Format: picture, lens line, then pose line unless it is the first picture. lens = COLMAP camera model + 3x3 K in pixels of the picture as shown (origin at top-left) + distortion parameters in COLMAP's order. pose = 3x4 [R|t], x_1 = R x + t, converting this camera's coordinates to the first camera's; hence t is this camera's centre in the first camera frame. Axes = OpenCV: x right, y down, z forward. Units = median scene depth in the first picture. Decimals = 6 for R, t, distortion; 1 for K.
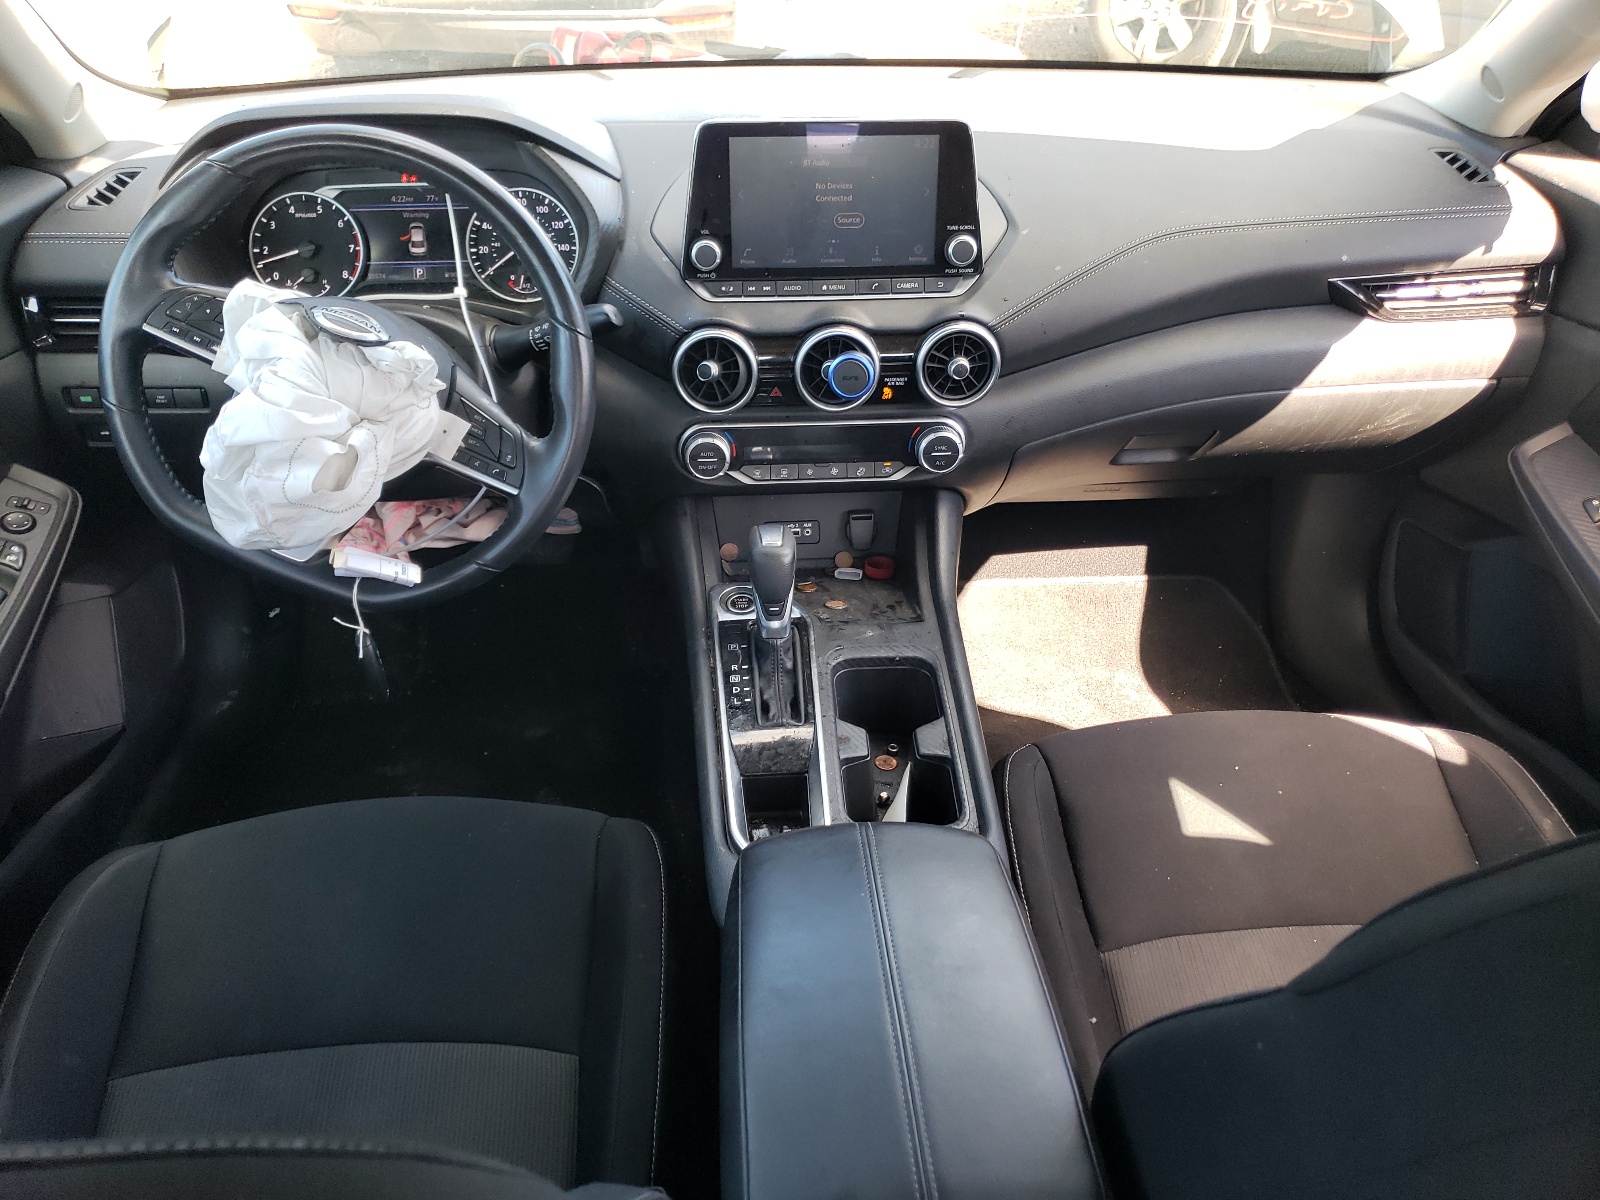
lens RADIAL K [[1224.0, 0, 802.8], [0, 1224.0, 597.3], [0, 0, 1]] dist [-0.028091, -0.000458]
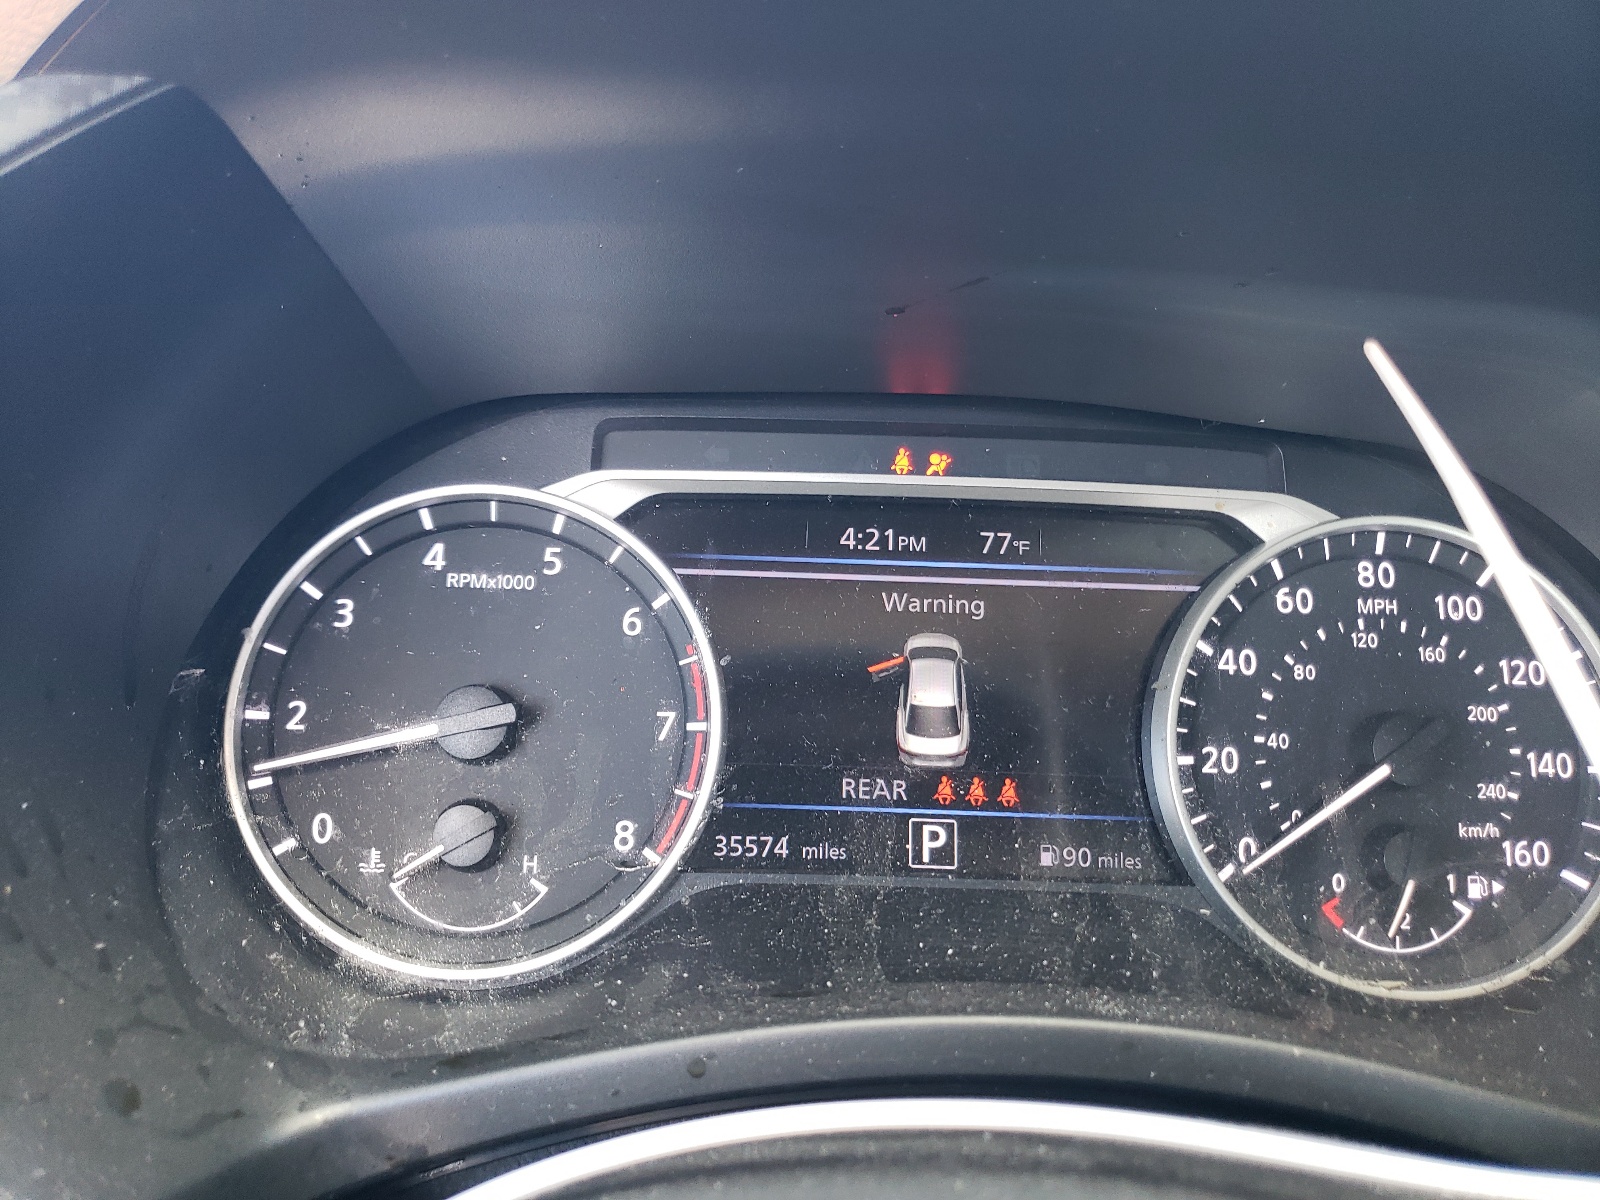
lens RADIAL K [[1224.0, 0, 796.5], [0, 1224.0, 600.4], [0, 0, 1]] dist [-0.028091, -0.000458]
pose [[0.998733, 0.045082, -0.022351, -0.342220], [-0.049764, 0.950693, -0.306116, -0.239782], [0.007449, 0.306840, 0.951732, 0.771354]]
